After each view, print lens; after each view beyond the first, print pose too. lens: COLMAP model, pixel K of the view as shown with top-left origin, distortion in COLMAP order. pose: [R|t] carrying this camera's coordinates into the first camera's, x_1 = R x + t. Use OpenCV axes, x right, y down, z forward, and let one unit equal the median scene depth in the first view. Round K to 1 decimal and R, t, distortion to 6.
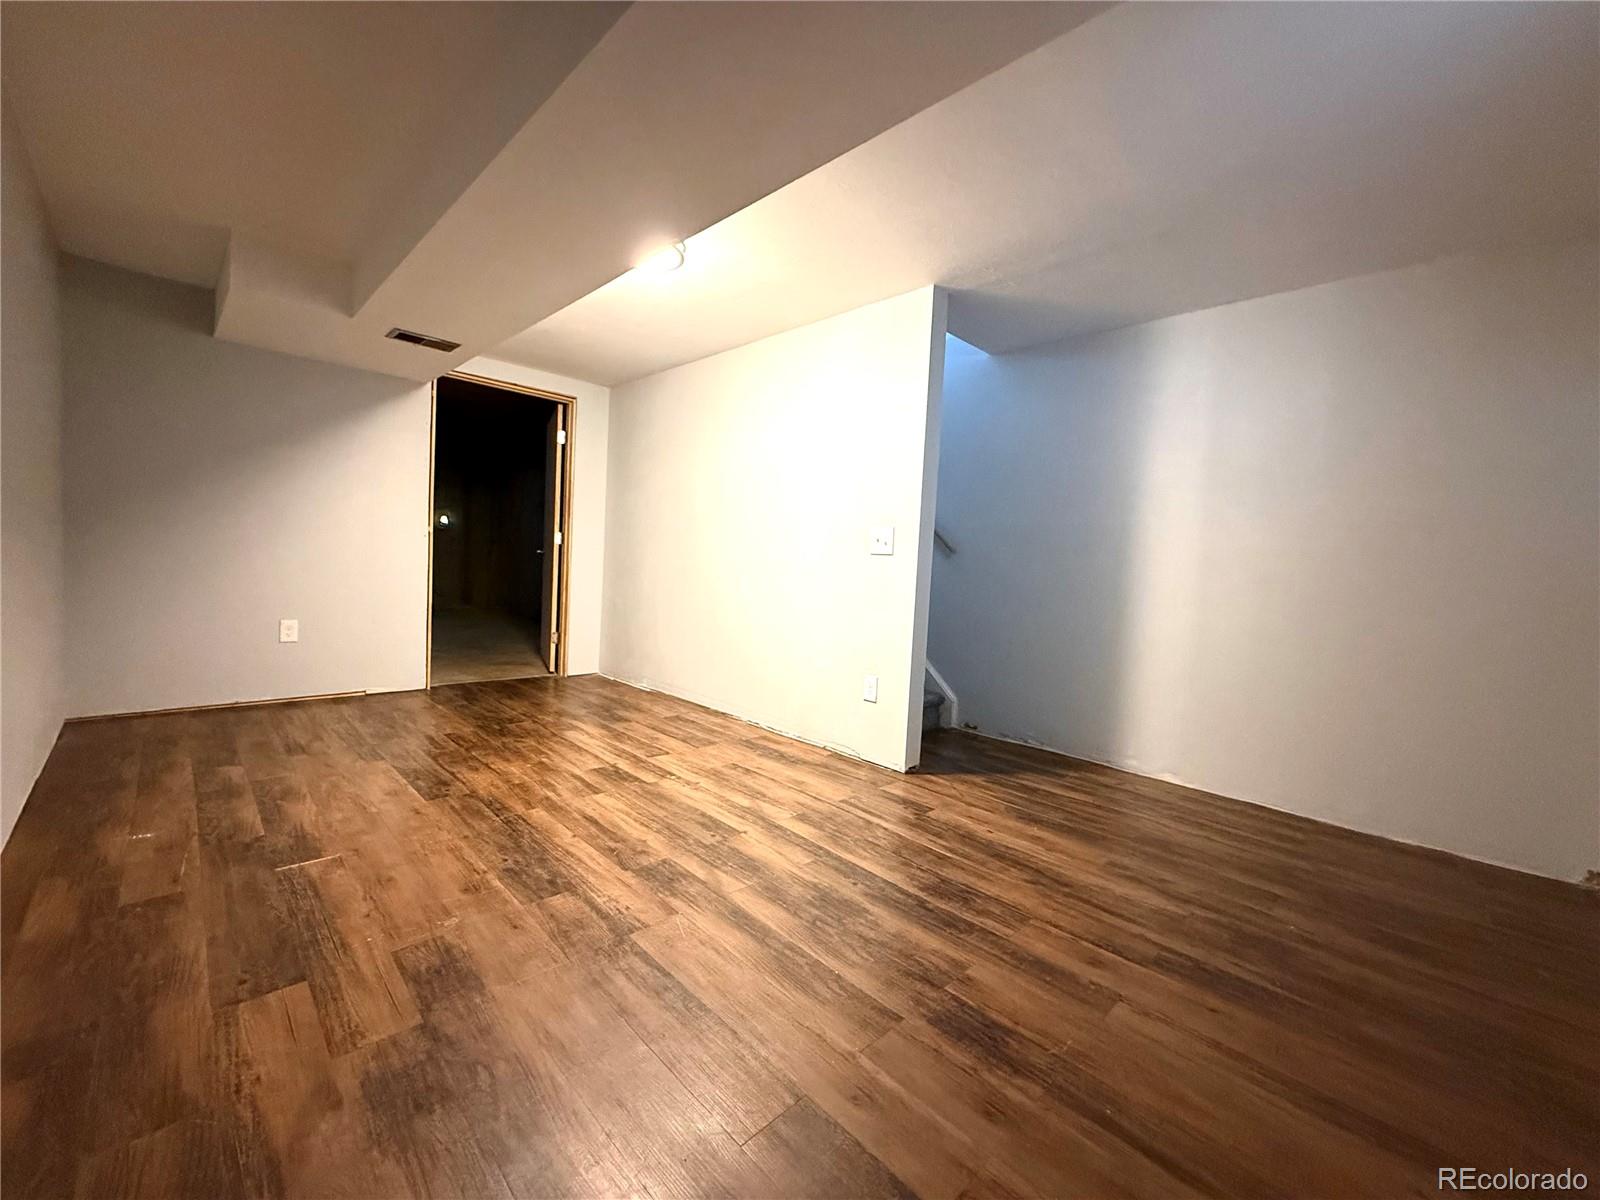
lens RADIAL K [[639.9, 0, 802.2], [0, 639.9, 601.6], [0, 0, 1]] dist [-0.000665, 0.000029]
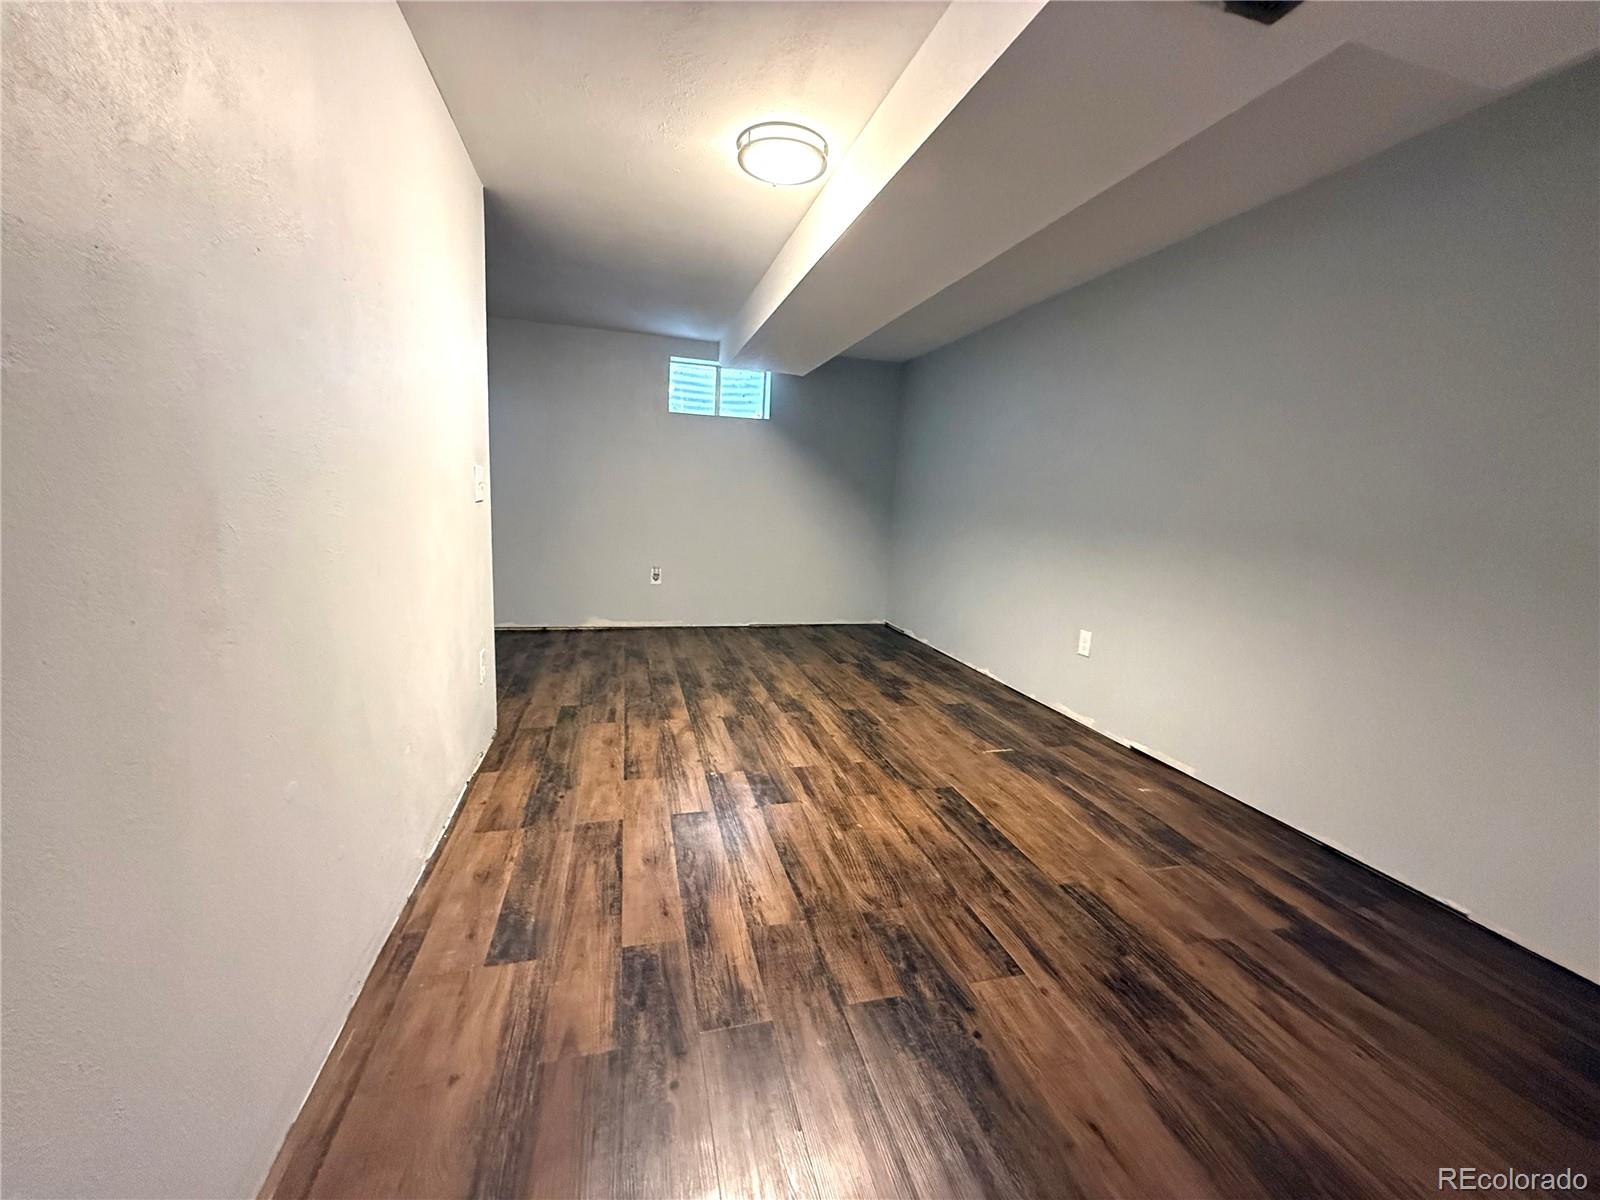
lens RADIAL K [[639.9, 0, 801.1], [0, 639.9, 599.9], [0, 0, 1]] dist [-0.000665, 0.000029]
pose [[-0.867514, -0.164613, 0.469384, -0.795583], [-0.055560, 0.969815, 0.237429, -0.209306], [-0.494300, 0.179894, -0.850474, 1.910361]]
